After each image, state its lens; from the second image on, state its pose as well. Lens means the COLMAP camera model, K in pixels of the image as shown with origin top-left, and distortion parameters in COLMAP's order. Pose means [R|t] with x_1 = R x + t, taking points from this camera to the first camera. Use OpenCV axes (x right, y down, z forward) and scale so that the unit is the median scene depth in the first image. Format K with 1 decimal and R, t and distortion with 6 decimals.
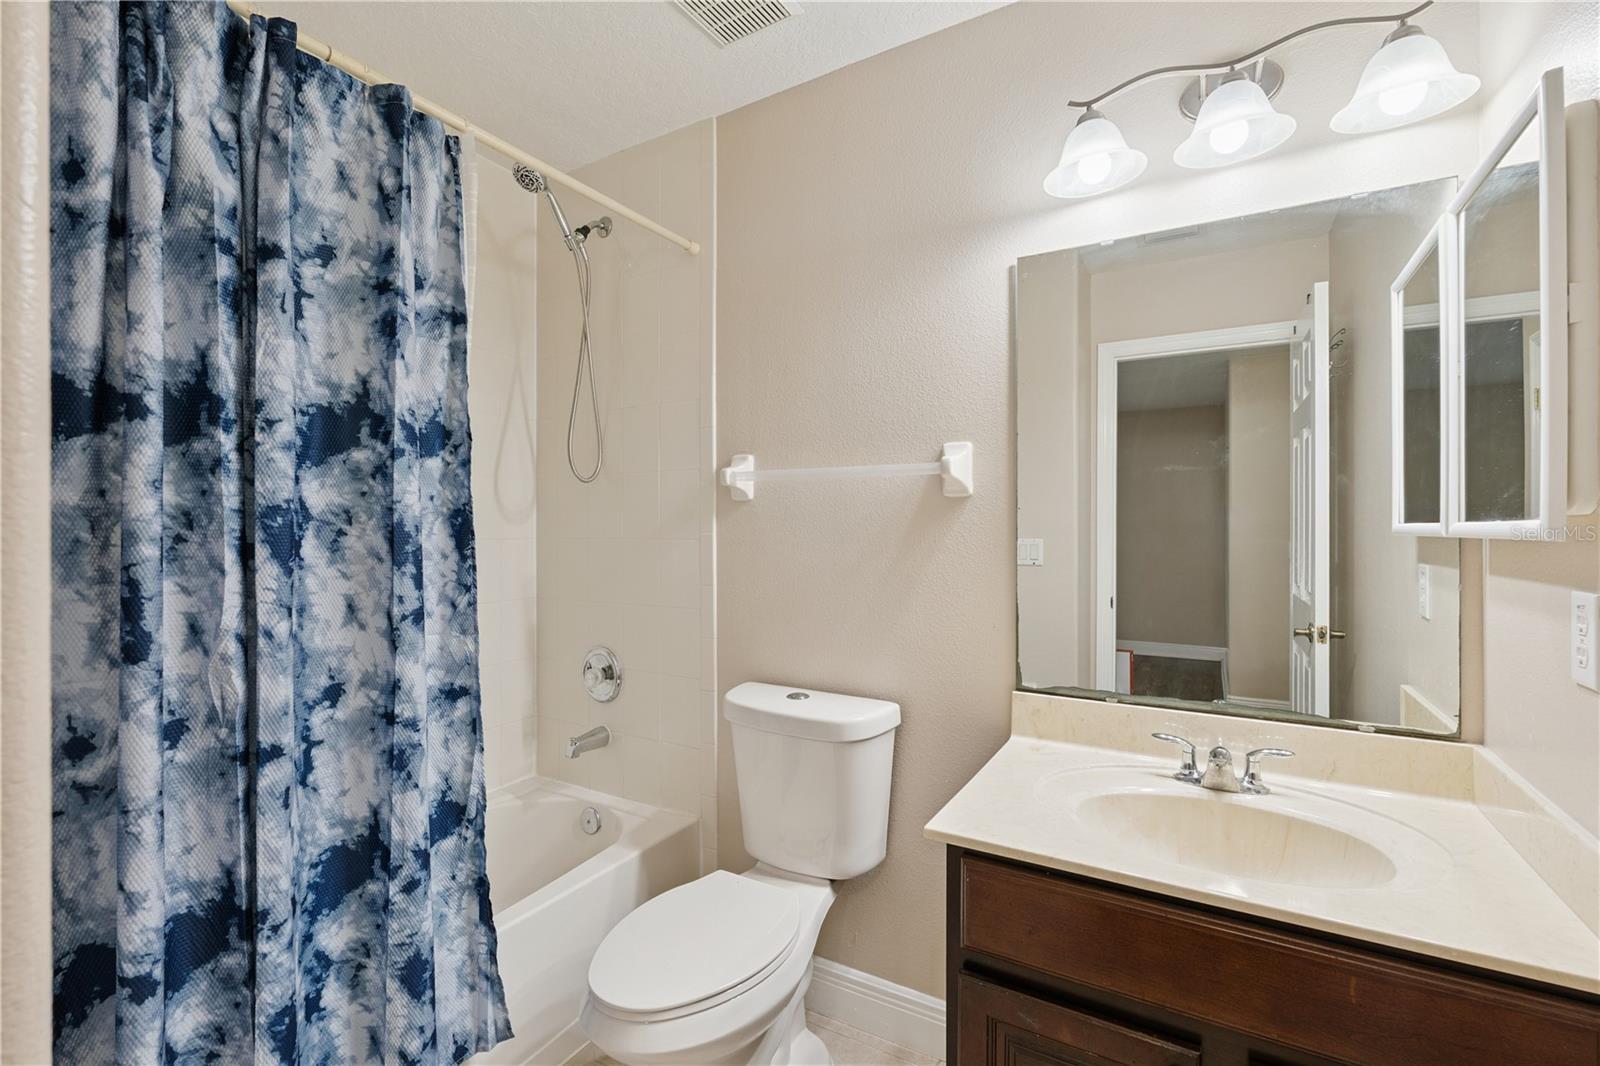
lens RADIAL K [[710.9, 0, 797.8], [0, 710.9, 534.4], [0, 0, 1]] dist [-0.000825, 0.000231]
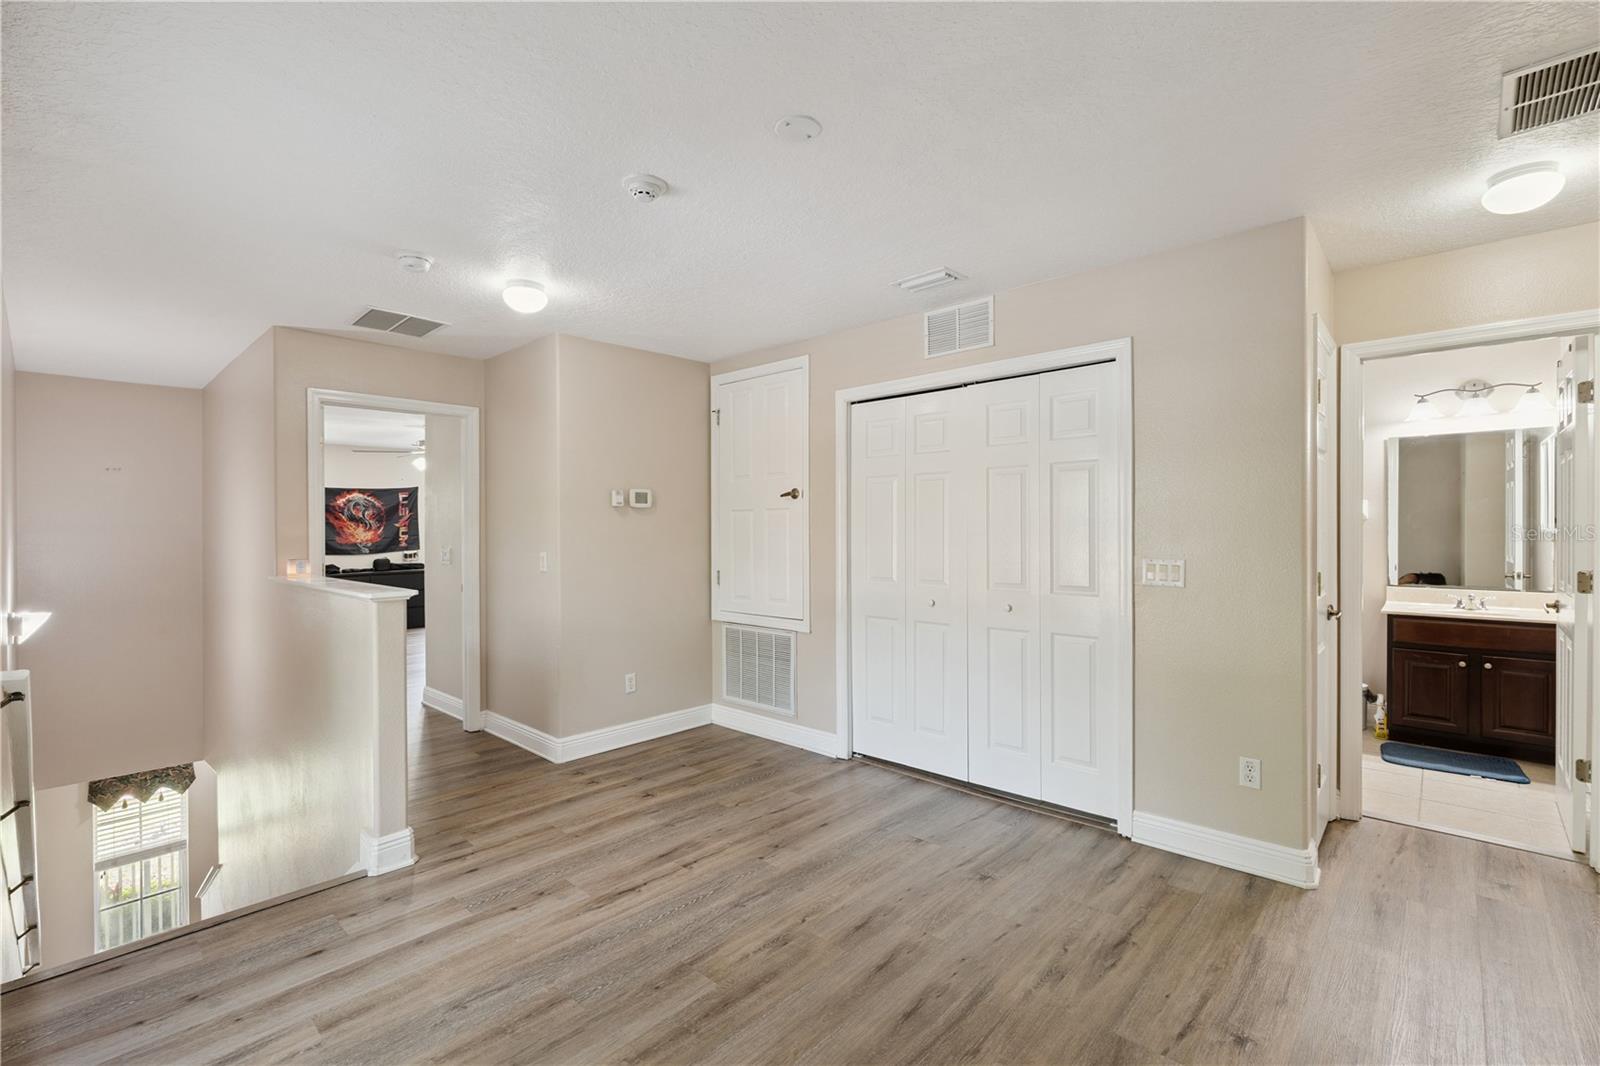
lens RADIAL K [[710.9, 0, 789.2], [0, 710.9, 538.4], [0, 0, 1]] dist [-0.000825, 0.000231]
pose [[0.979419, -0.004063, -0.201795, -1.490507], [0.006659, 0.999904, 0.012185, -0.026419], [0.201726, -0.013278, 0.979352, -2.325227]]
